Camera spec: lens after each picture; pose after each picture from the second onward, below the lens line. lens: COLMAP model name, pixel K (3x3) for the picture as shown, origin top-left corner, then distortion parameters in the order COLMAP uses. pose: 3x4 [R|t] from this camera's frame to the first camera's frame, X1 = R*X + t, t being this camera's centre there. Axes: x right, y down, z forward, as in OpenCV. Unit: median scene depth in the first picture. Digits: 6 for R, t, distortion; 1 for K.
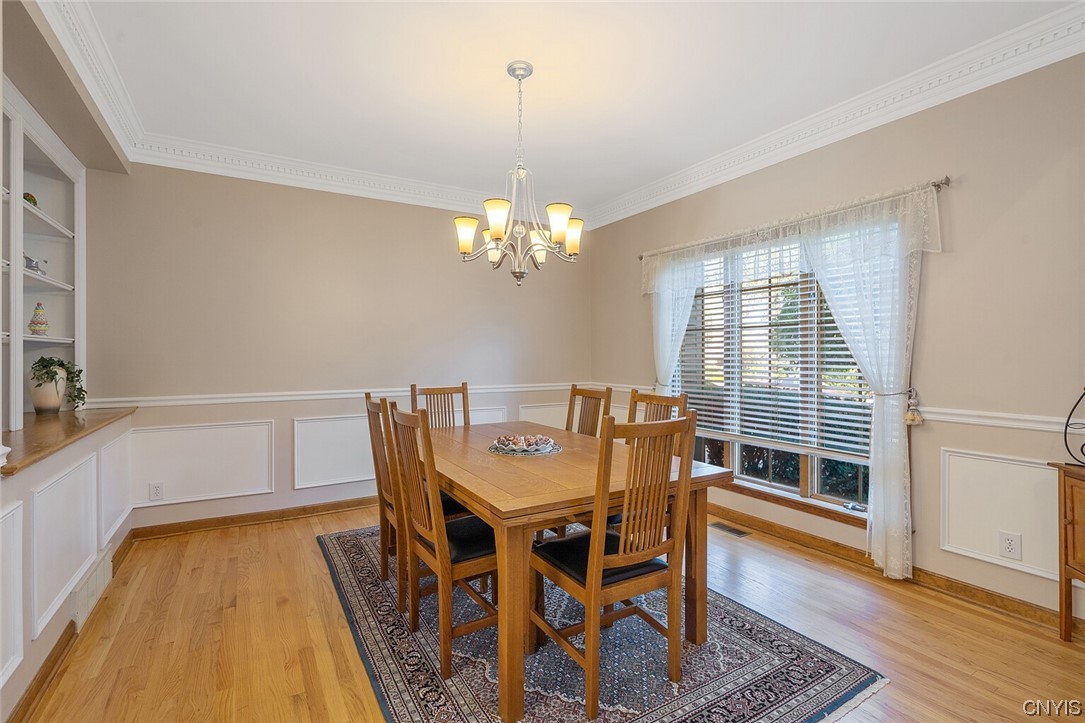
lens RADIAL K [[492.7, 0, 546.1], [0, 492.7, 357.4], [0, 0, 1]] dist [-0.003666, 0.001170]
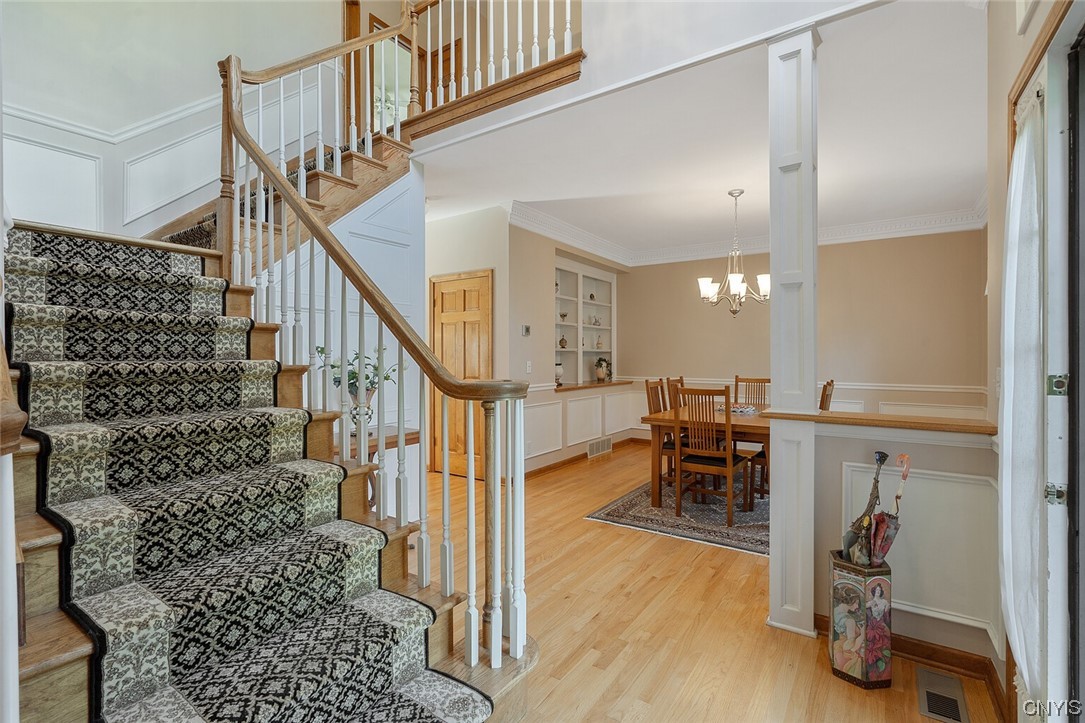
lens RADIAL K [[492.7, 0, 540.7], [0, 492.7, 357.9], [0, 0, 1]] dist [-0.003666, 0.001170]
pose [[0.408791, 0.005027, -0.912614, 1.113915], [-0.004329, 0.999984, 0.003569, -0.007427], [0.912618, 0.002492, 0.408806, -0.293453]]
